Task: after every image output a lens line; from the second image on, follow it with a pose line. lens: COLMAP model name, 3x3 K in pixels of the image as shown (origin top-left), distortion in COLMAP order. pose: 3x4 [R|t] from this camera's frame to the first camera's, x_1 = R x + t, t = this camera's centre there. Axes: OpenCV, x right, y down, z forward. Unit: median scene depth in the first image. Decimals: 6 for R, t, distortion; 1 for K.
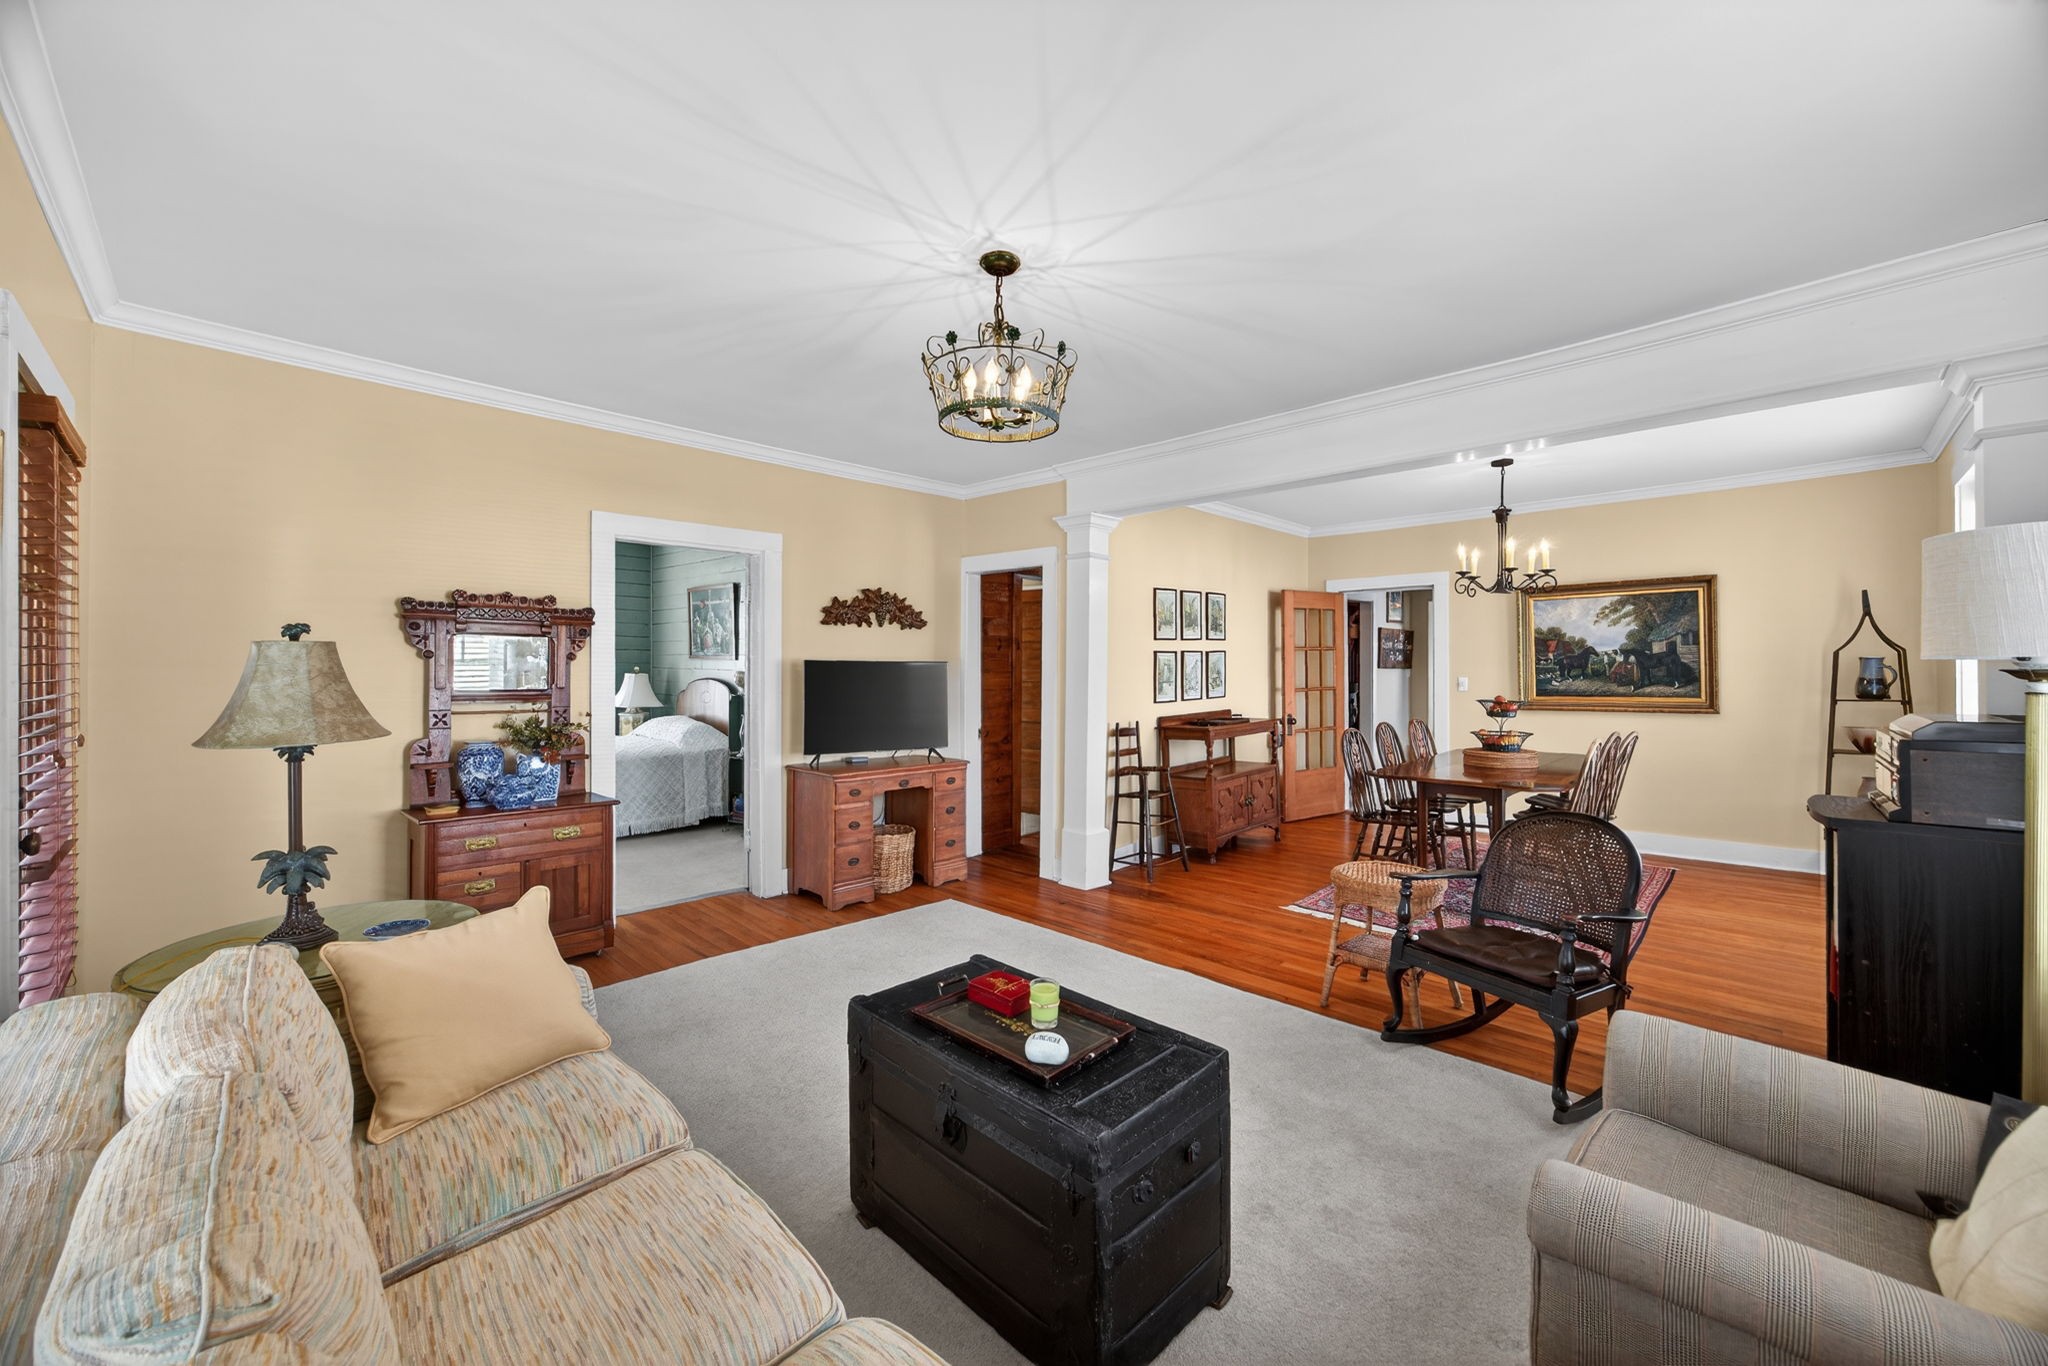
lens RADIAL K [[892.3, 0, 1031.8], [0, 892.3, 672.8], [0, 0, 1]] dist [-0.001857, 0.000151]
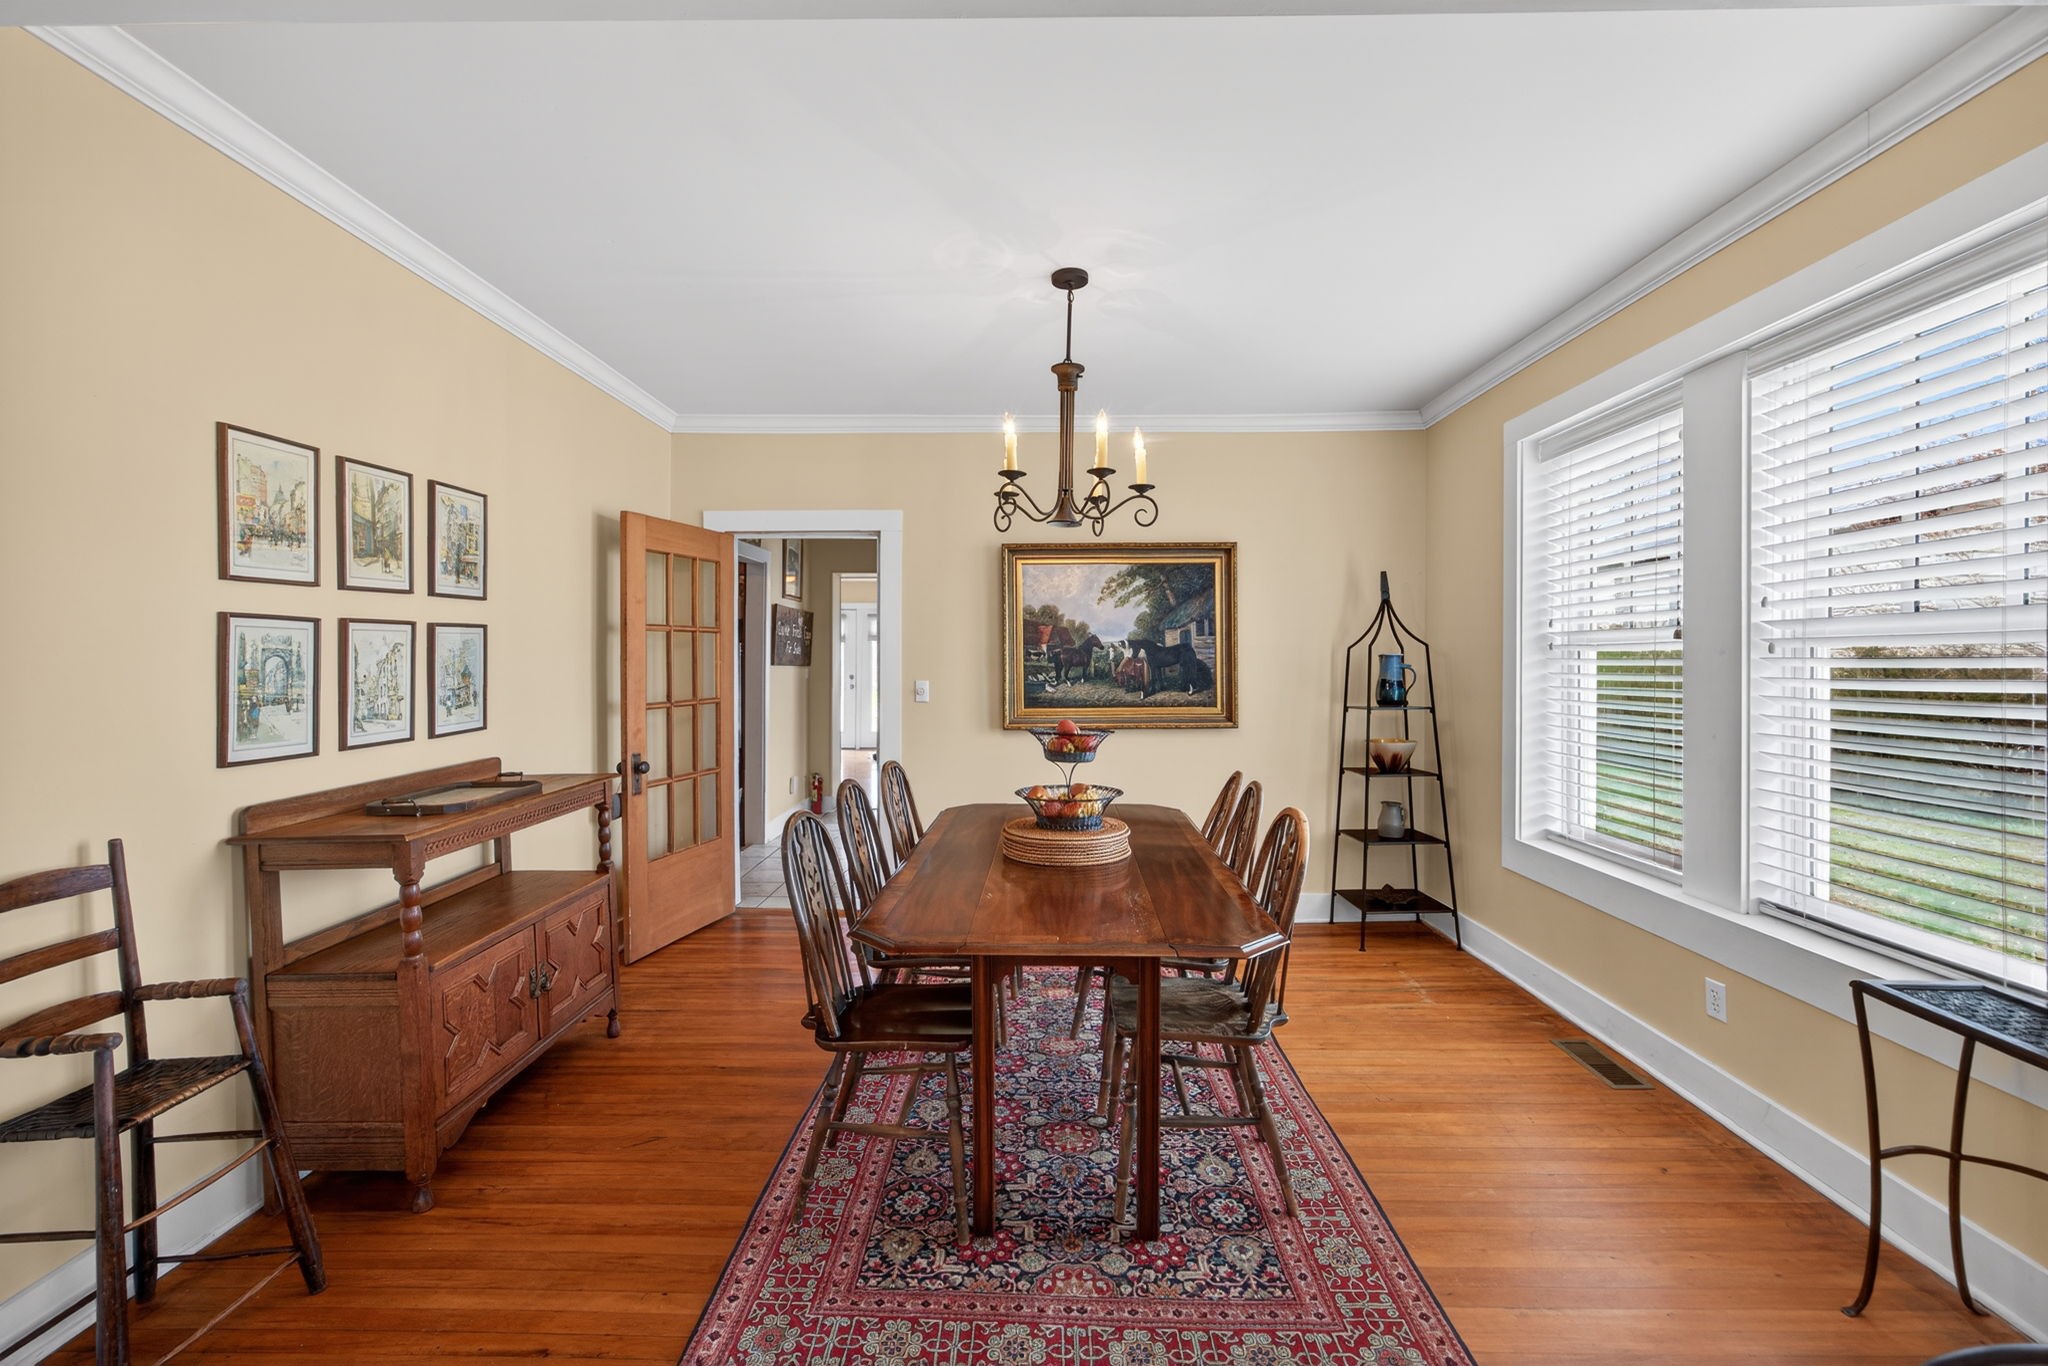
lens RADIAL K [[892.3, 0, 1031.8], [0, 892.3, 672.8], [0, 0, 1]] dist [-0.001857, 0.000151]
pose [[0.757721, -0.001679, 0.652576, 0.141423], [-0.001295, 0.999991, 0.004077, -0.003195], [-0.652577, -0.003934, 0.757712, 0.518439]]
